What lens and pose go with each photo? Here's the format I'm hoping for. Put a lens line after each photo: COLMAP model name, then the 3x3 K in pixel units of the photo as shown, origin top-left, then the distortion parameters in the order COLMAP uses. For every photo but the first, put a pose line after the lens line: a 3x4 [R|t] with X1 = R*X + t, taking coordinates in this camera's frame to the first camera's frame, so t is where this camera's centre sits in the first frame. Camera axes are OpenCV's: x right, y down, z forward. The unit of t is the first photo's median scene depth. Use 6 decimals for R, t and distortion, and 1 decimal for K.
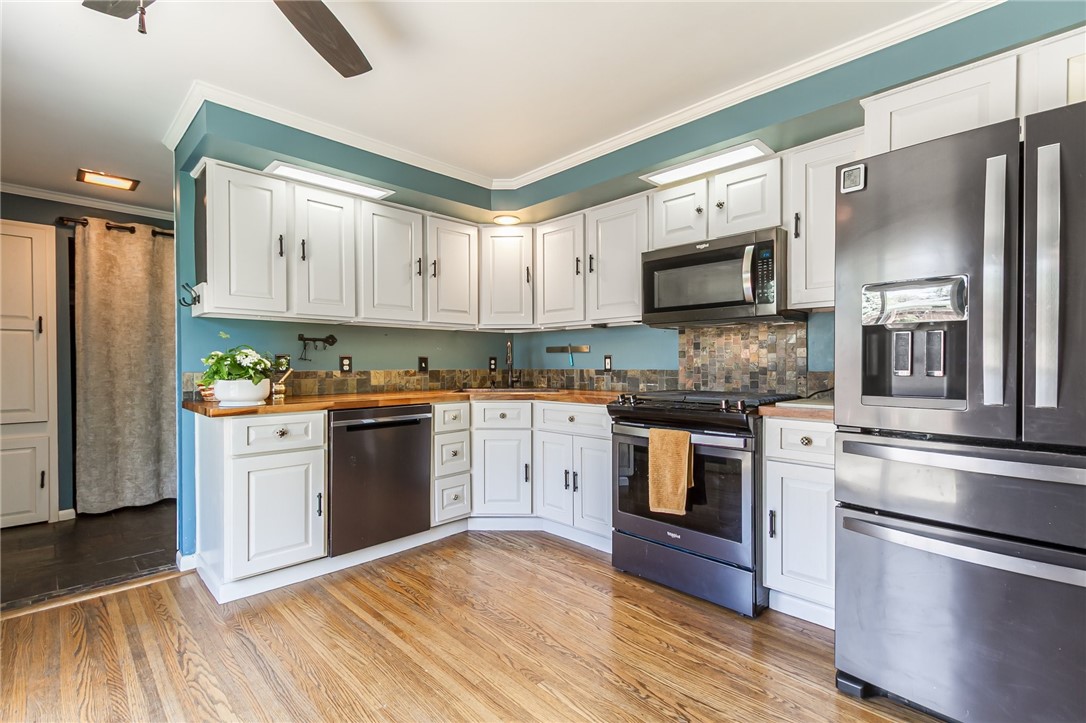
lens RADIAL K [[495.7, 0, 544.4], [0, 495.7, 366.6], [0, 0, 1]] dist [0.003389, -0.000791]
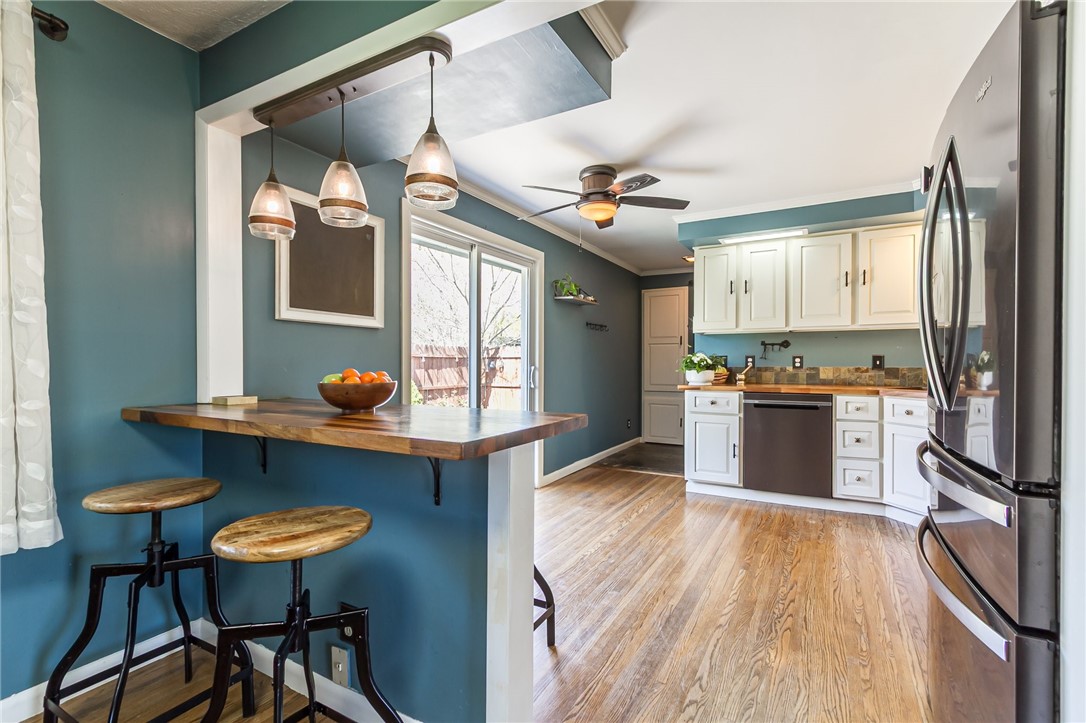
lens RADIAL K [[495.7, 0, 541.5], [0, 495.7, 366.4], [0, 0, 1]] dist [0.003389, -0.000791]
pose [[0.268376, 0.013739, -0.963216, 0.733219], [-0.005353, 0.999904, 0.012771, -0.006070], [0.963299, 0.001729, 0.268424, -0.011655]]
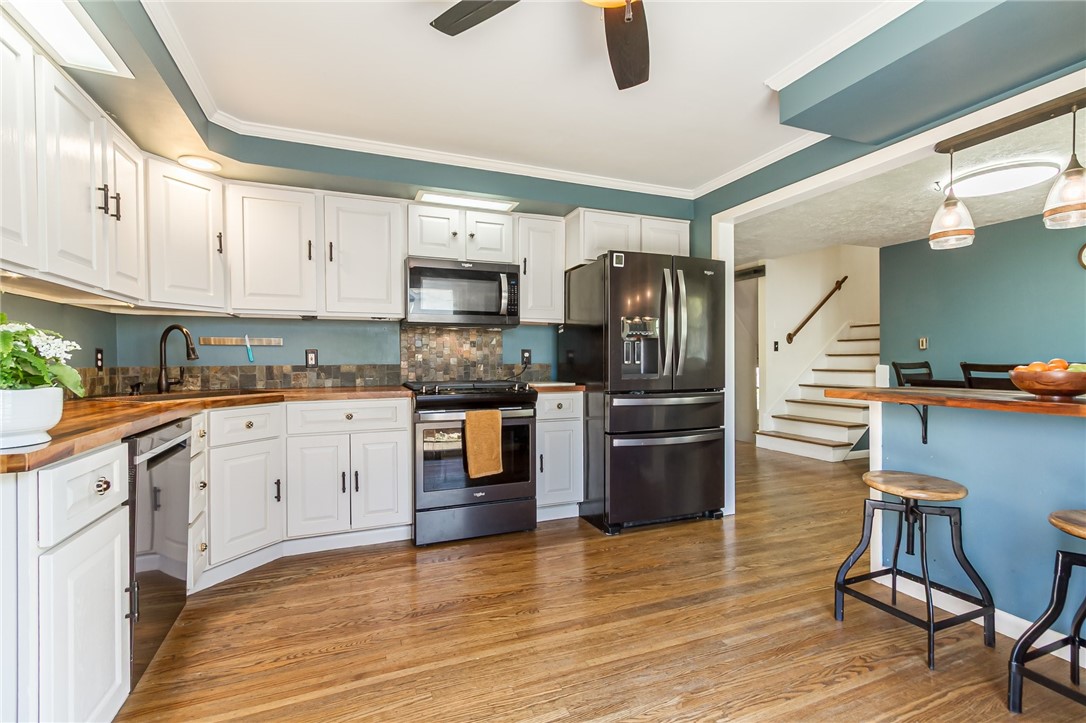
lens RADIAL K [[495.7, 0, 549.7], [0, 495.7, 364.1], [0, 0, 1]] dist [0.003389, -0.000791]
pose [[0.381429, -0.006082, 0.924378, -0.651260], [0.009217, 0.999954, 0.002775, 0.006305], [-0.924352, 0.007462, 0.381467, 0.276675]]
